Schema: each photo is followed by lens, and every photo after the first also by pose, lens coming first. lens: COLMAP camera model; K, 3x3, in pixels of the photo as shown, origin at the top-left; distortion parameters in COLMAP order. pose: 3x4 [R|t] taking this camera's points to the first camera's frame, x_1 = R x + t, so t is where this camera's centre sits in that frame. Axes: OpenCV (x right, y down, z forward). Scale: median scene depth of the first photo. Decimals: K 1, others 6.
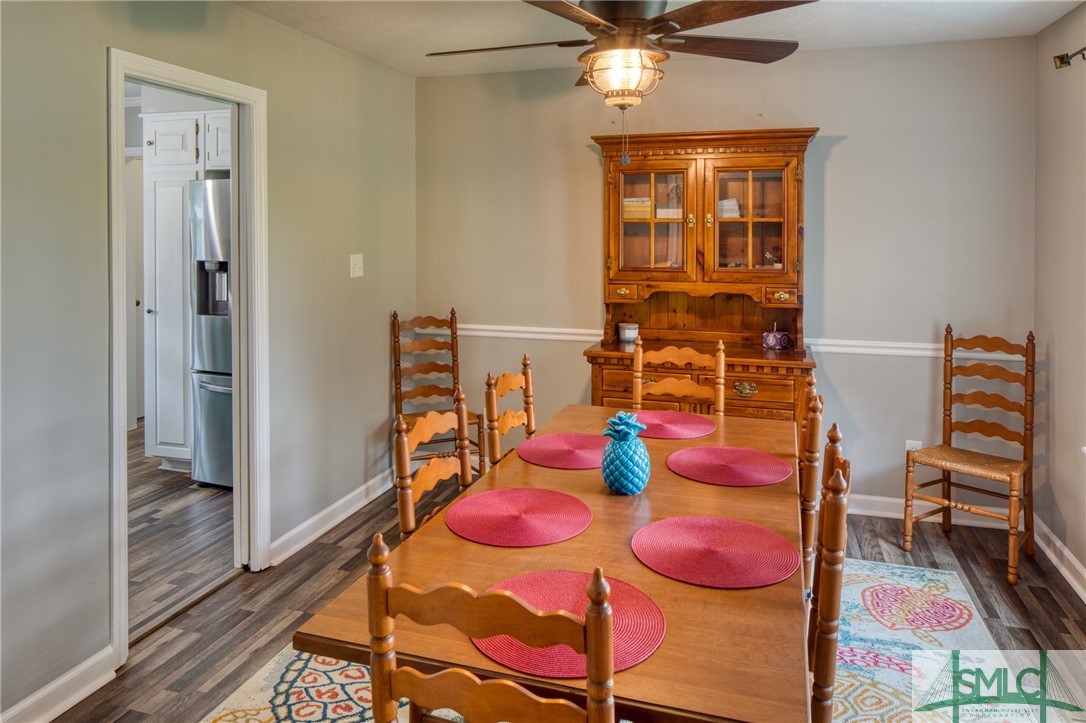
lens RADIAL K [[743.9, 0, 543.0], [0, 743.9, 361.5], [0, 0, 1]] dist [0.003440, 0.001054]
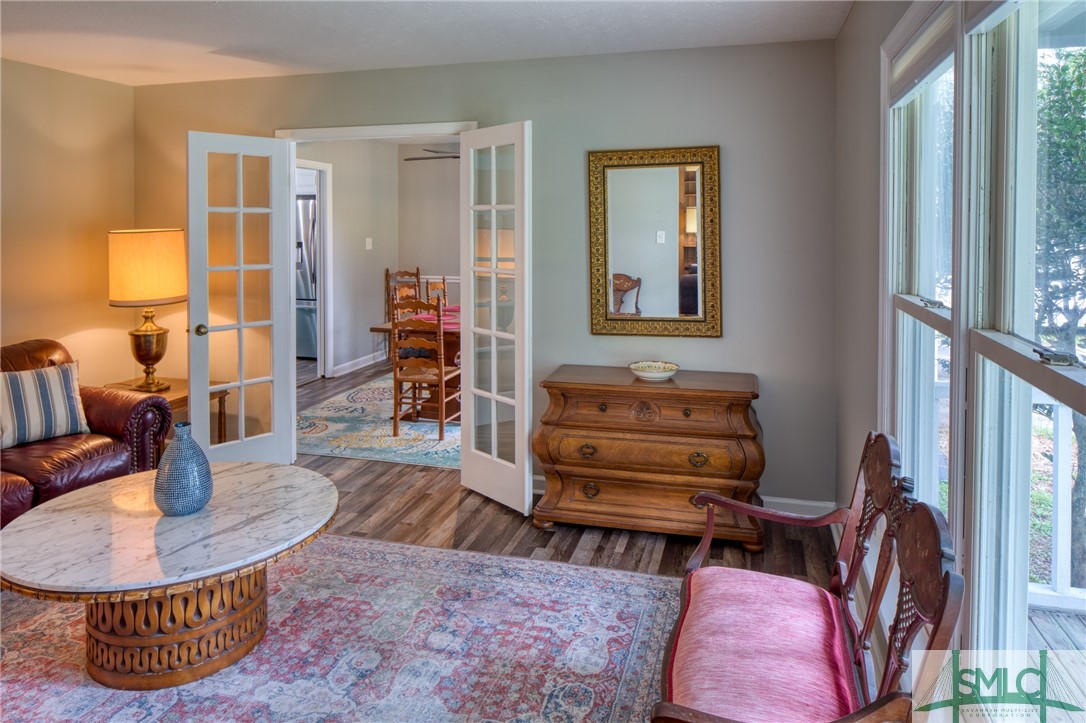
lens RADIAL K [[743.9, 0, 543.0], [0, 743.9, 361.5], [0, 0, 1]] dist [0.003440, 0.001054]
pose [[0.999600, 0.001327, 0.028238, 0.170750], [-0.001643, 0.999936, 0.011170, 0.173472], [-0.028221, -0.011212, 0.999539, -1.072286]]
